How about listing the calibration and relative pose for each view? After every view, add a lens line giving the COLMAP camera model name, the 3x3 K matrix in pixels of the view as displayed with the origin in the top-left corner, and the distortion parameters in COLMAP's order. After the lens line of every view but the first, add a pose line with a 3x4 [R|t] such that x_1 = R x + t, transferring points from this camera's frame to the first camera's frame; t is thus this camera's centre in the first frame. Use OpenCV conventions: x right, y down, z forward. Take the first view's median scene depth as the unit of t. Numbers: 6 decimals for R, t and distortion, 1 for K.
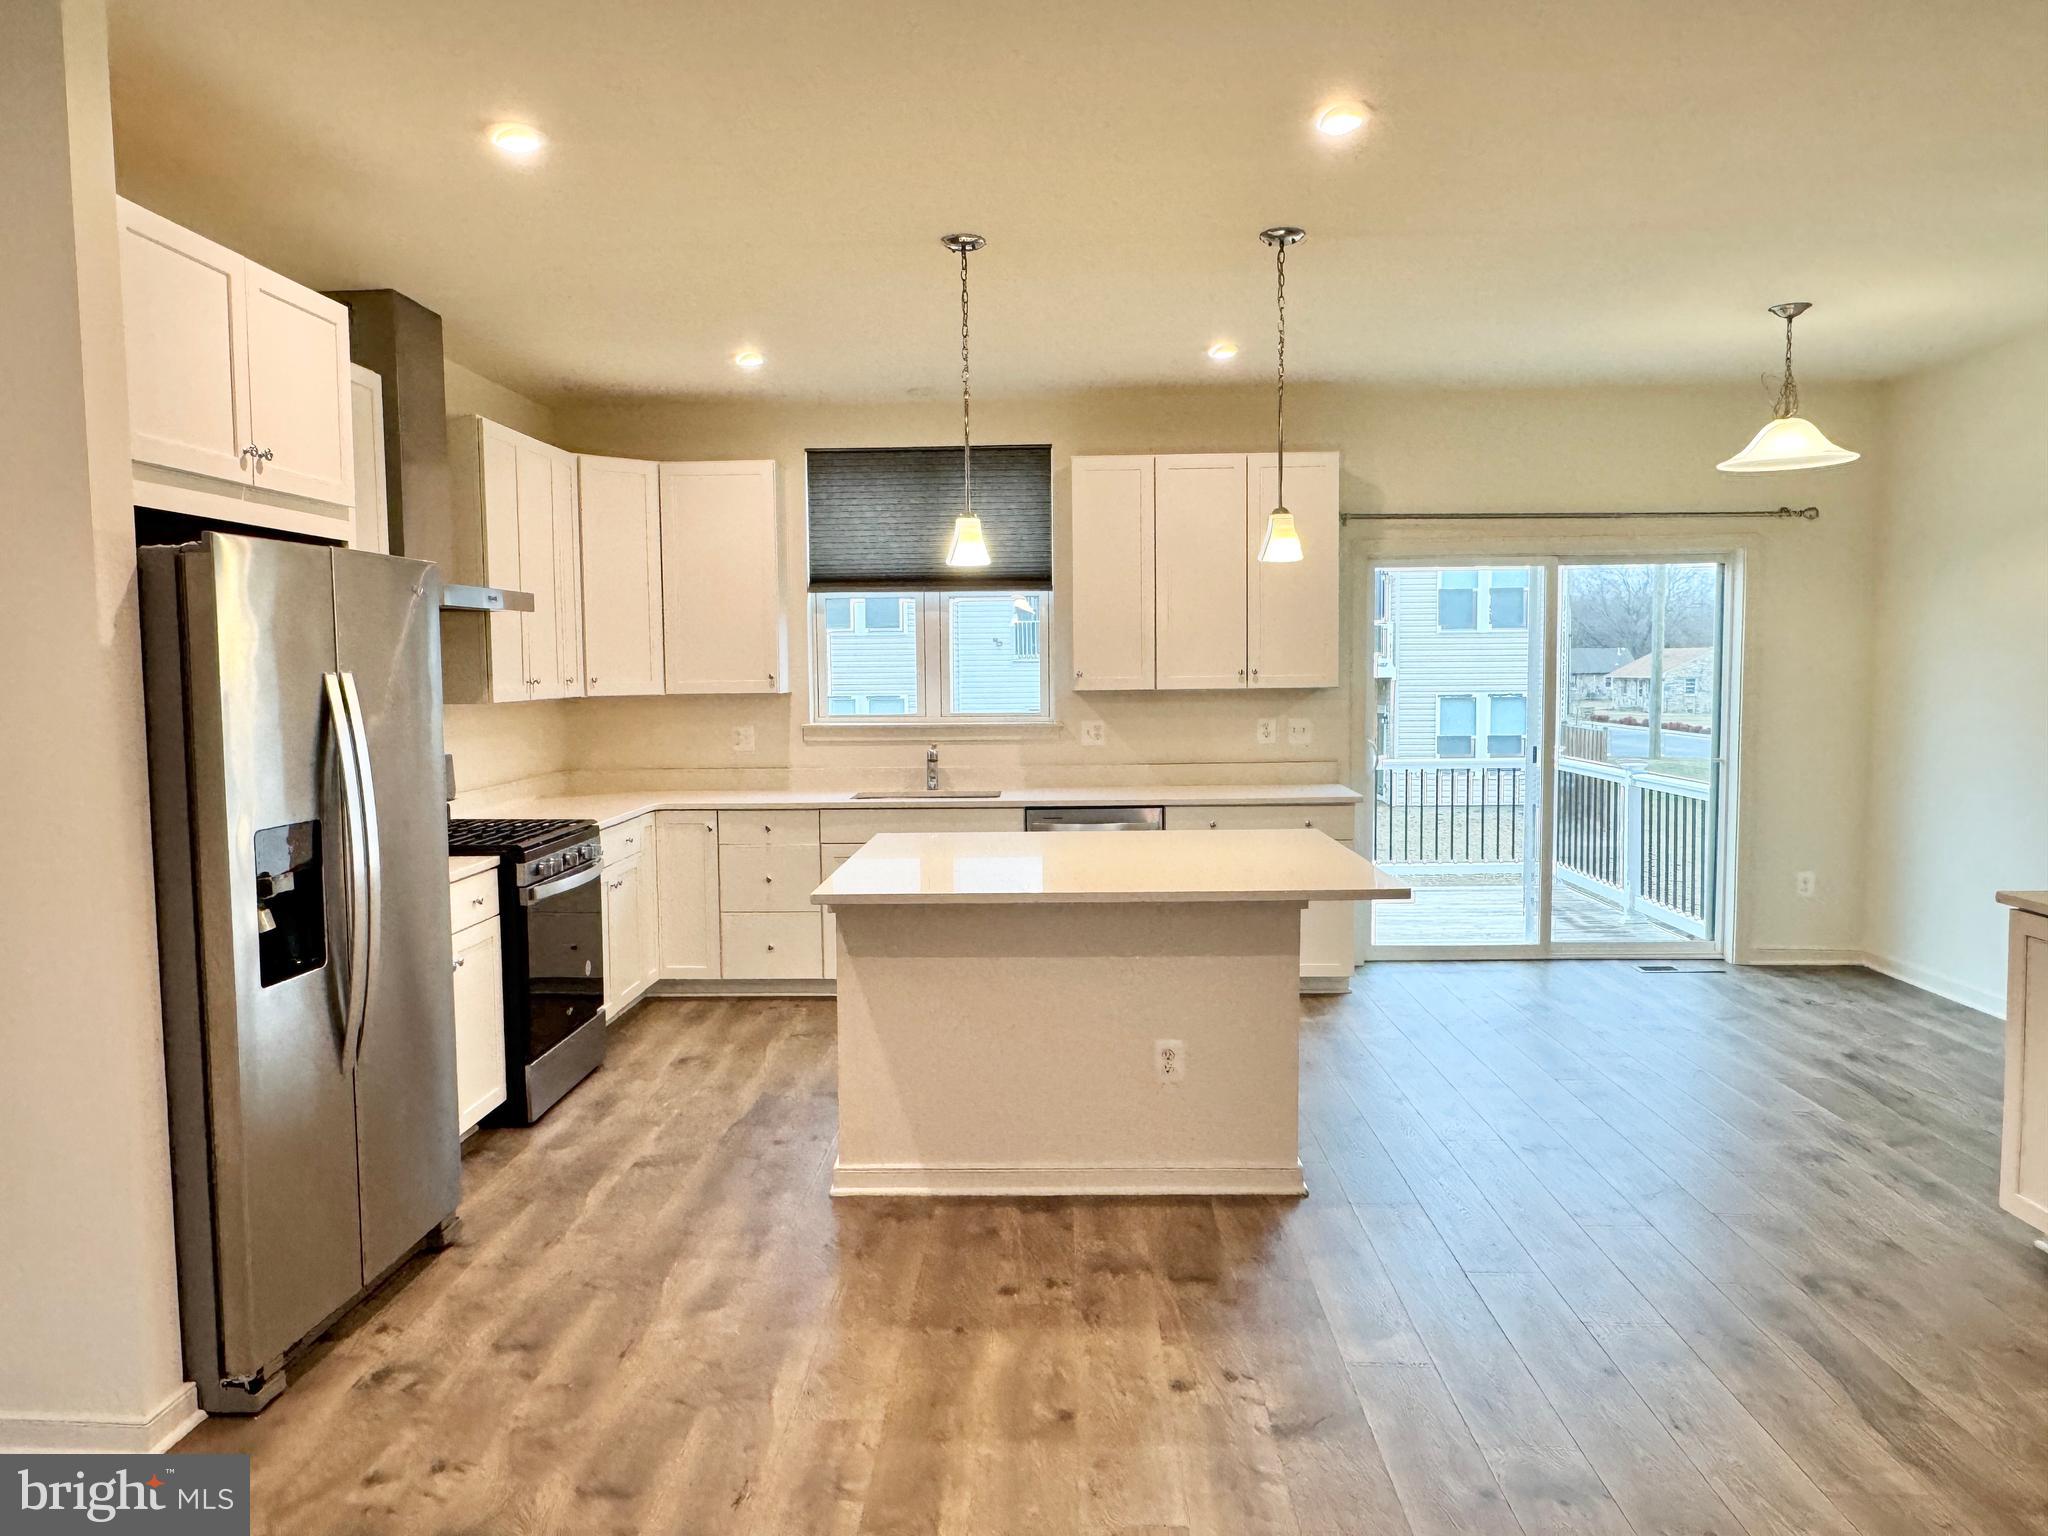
lens RADIAL K [[1410.9, 0, 1015.1], [0, 1410.9, 768.8], [0, 0, 1]] dist [-0.003567, 0.004965]
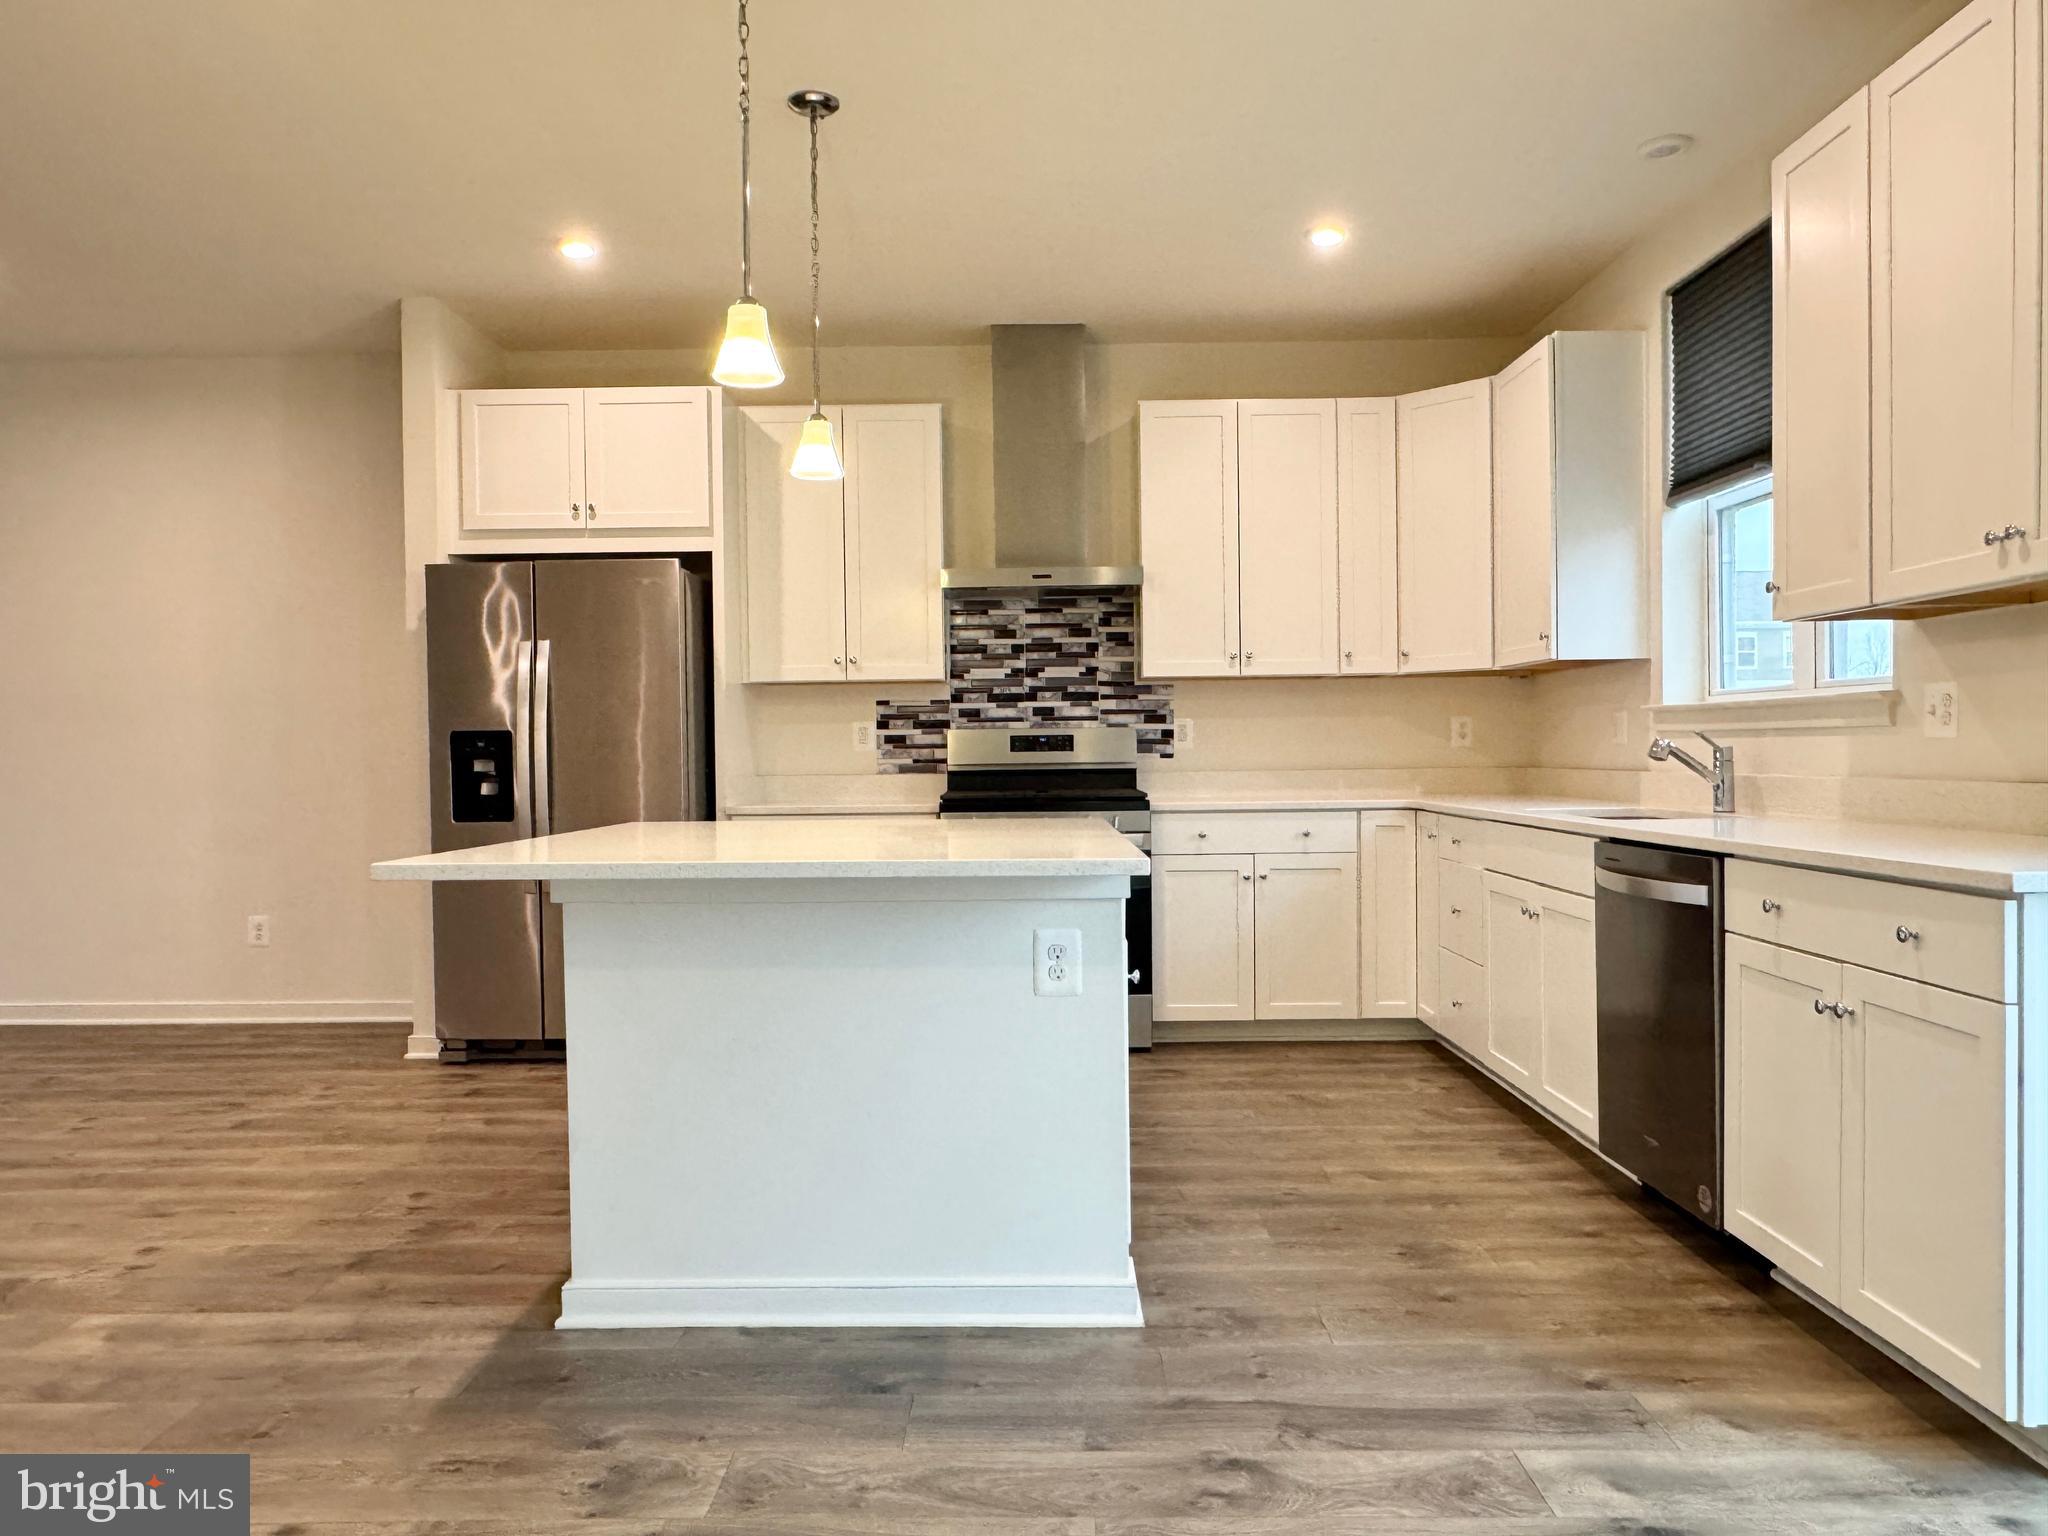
lens RADIAL K [[1410.9, 0, 1015.1], [0, 1410.9, 768.8], [0, 0, 1]] dist [-0.003567, 0.004965]
pose [[0.024483, 0.022826, -0.999440, 0.611134], [-0.064916, 0.997666, 0.021195, 0.004237], [0.997590, 0.064361, 0.025908, 0.820943]]
